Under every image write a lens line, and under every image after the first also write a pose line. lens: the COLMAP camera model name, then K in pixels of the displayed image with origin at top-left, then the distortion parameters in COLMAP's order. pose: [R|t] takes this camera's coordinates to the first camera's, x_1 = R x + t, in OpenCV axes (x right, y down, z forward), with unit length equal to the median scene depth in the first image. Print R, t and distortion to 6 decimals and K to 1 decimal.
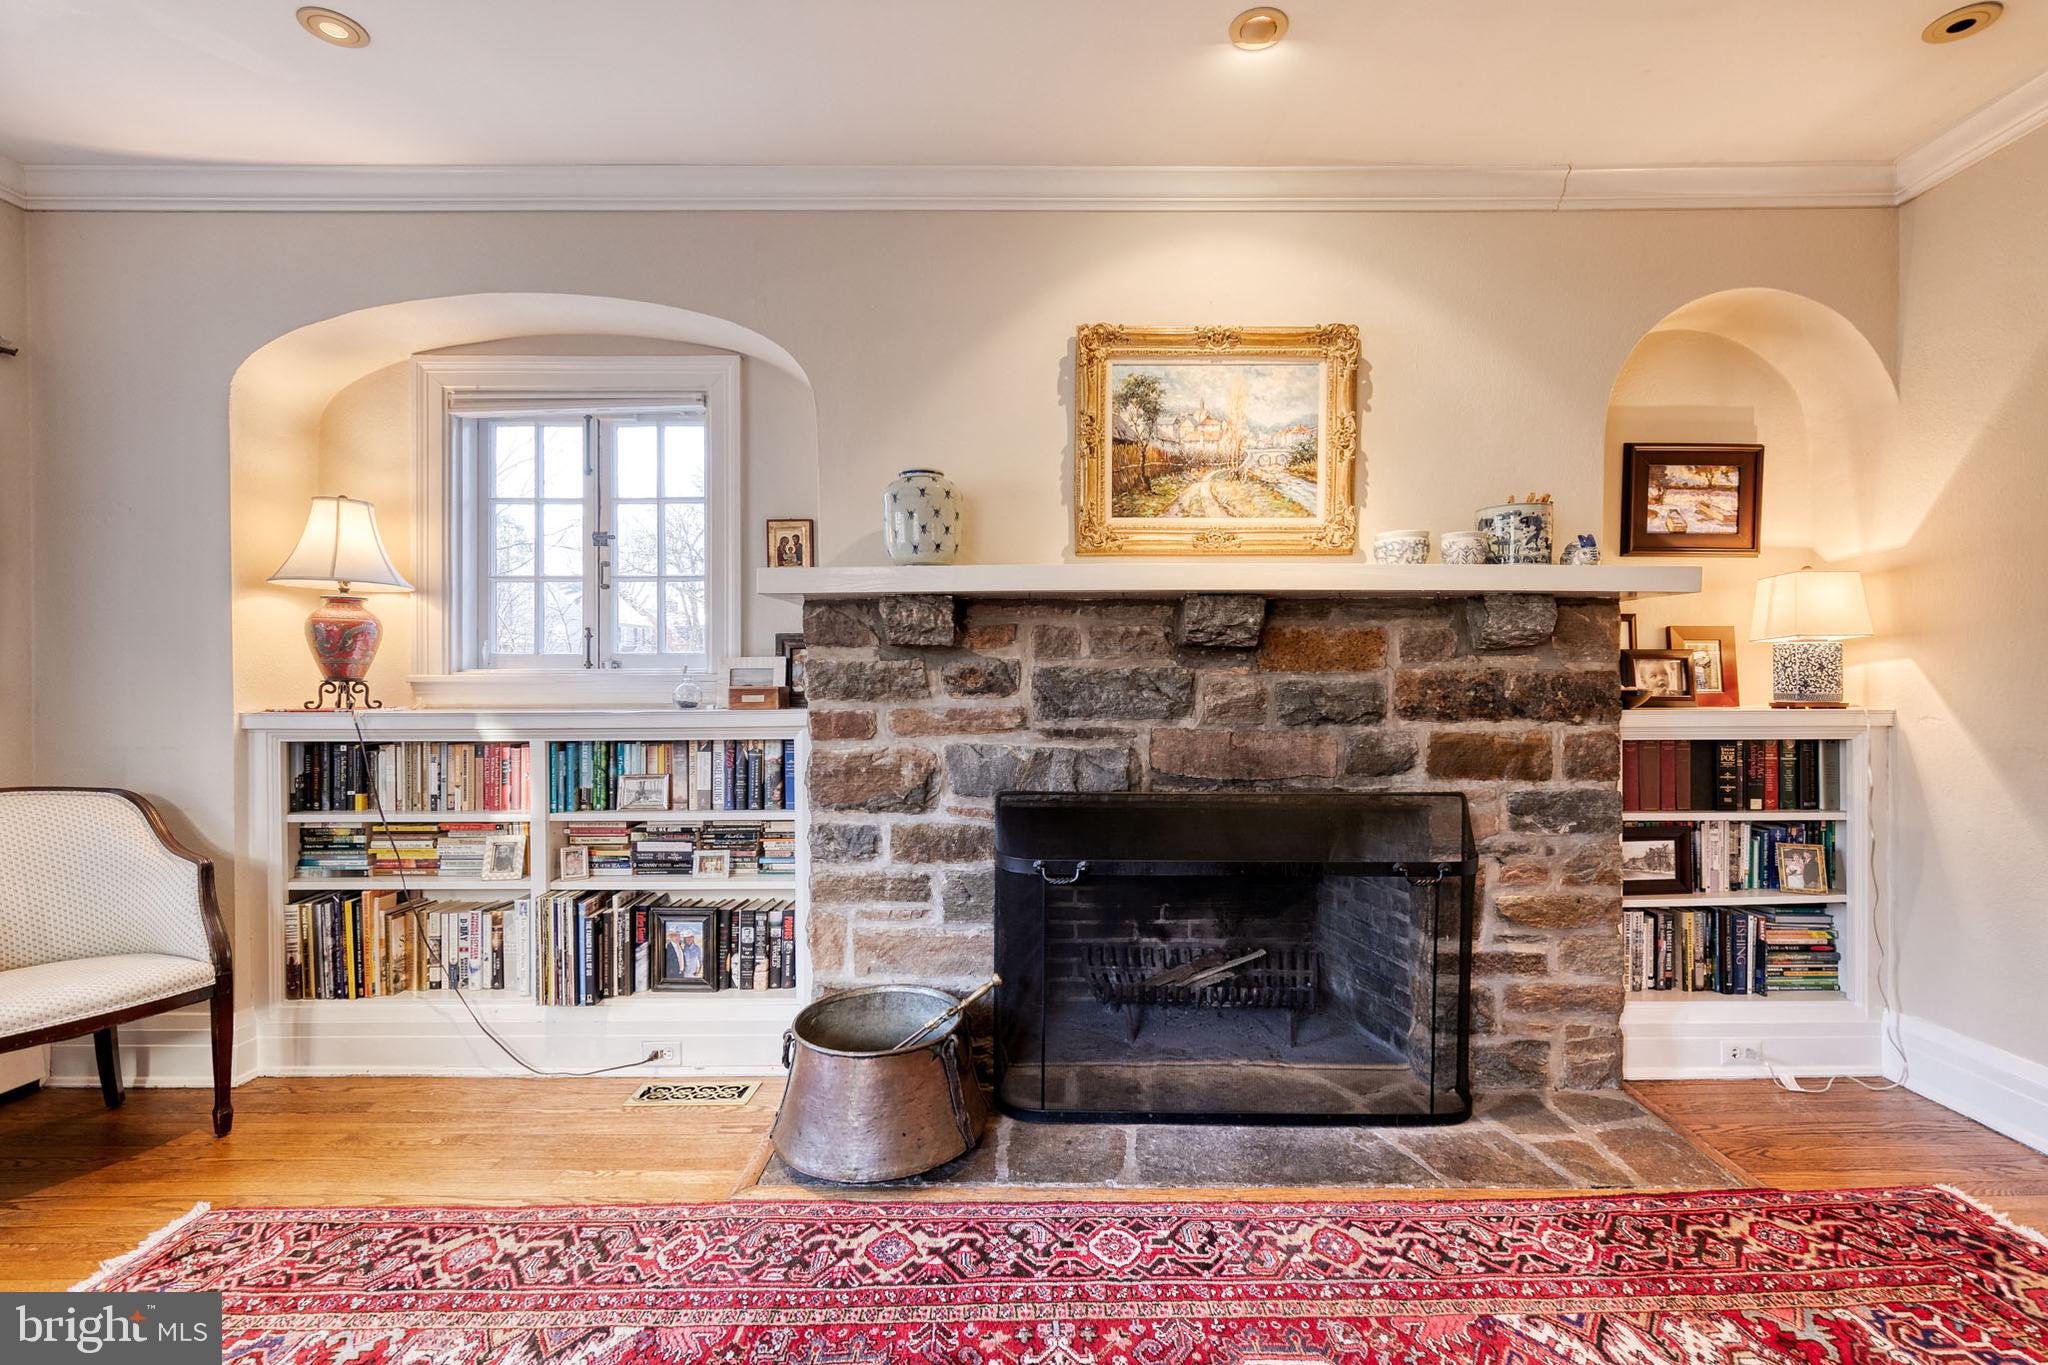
lens RADIAL K [[921.3, 0, 1038.4], [0, 921.3, 683.9], [0, 0, 1]] dist [0.008868, -0.000646]
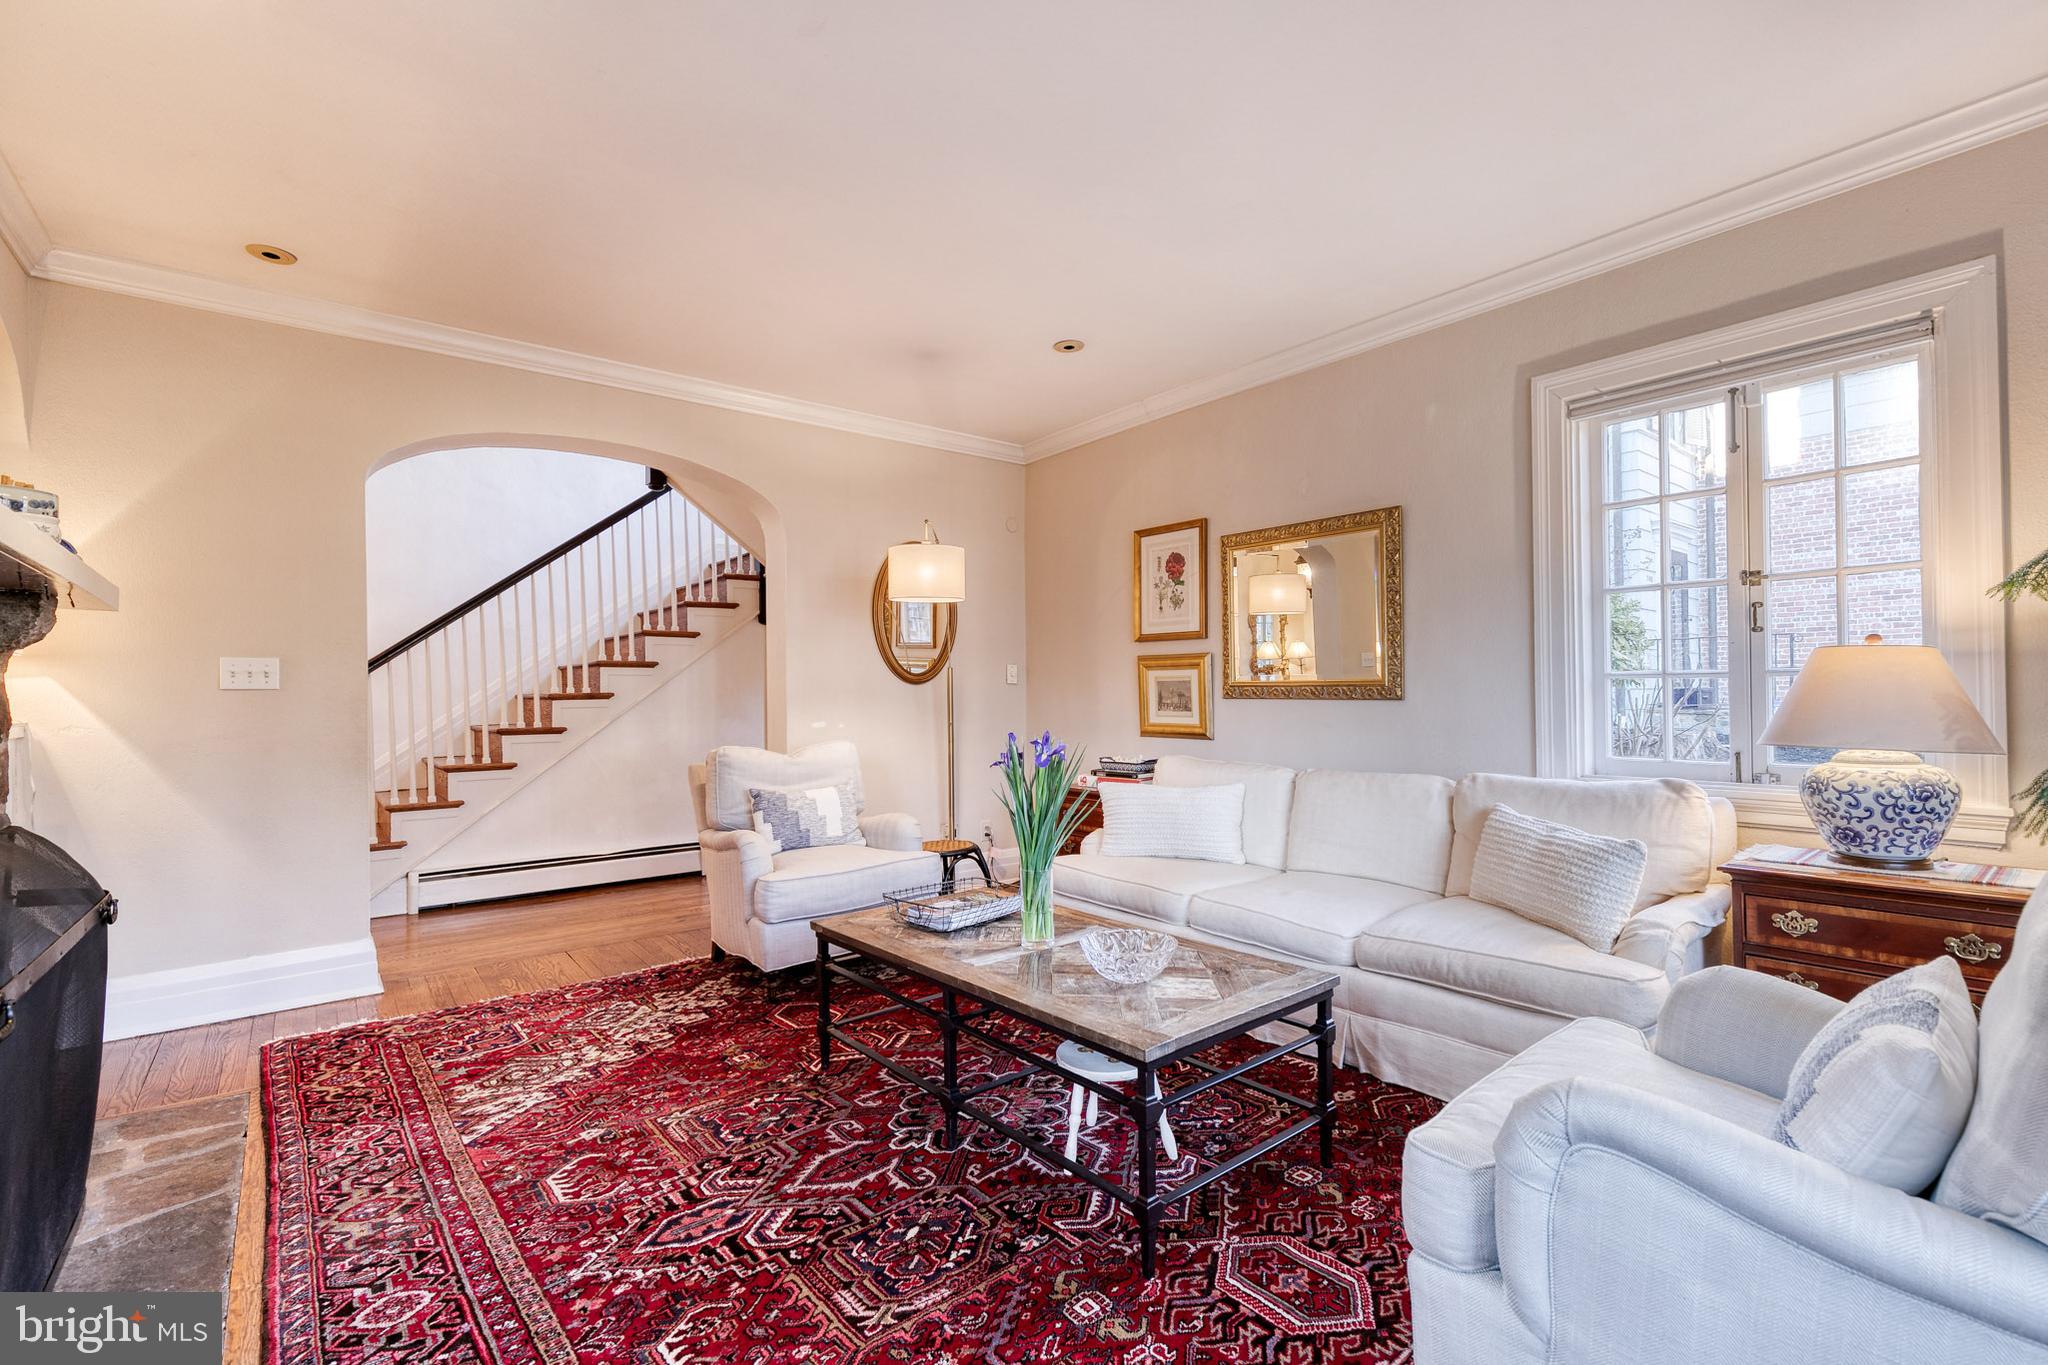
lens RADIAL K [[921.3, 0, 1031.9], [0, 921.3, 691.7], [0, 0, 1]] dist [0.008868, -0.000646]
pose [[-0.607673, 0.010712, 0.794115, -1.016429], [0.023803, 0.999705, 0.004729, 0.018735], [-0.793831, 0.021776, -0.607749, 1.039694]]
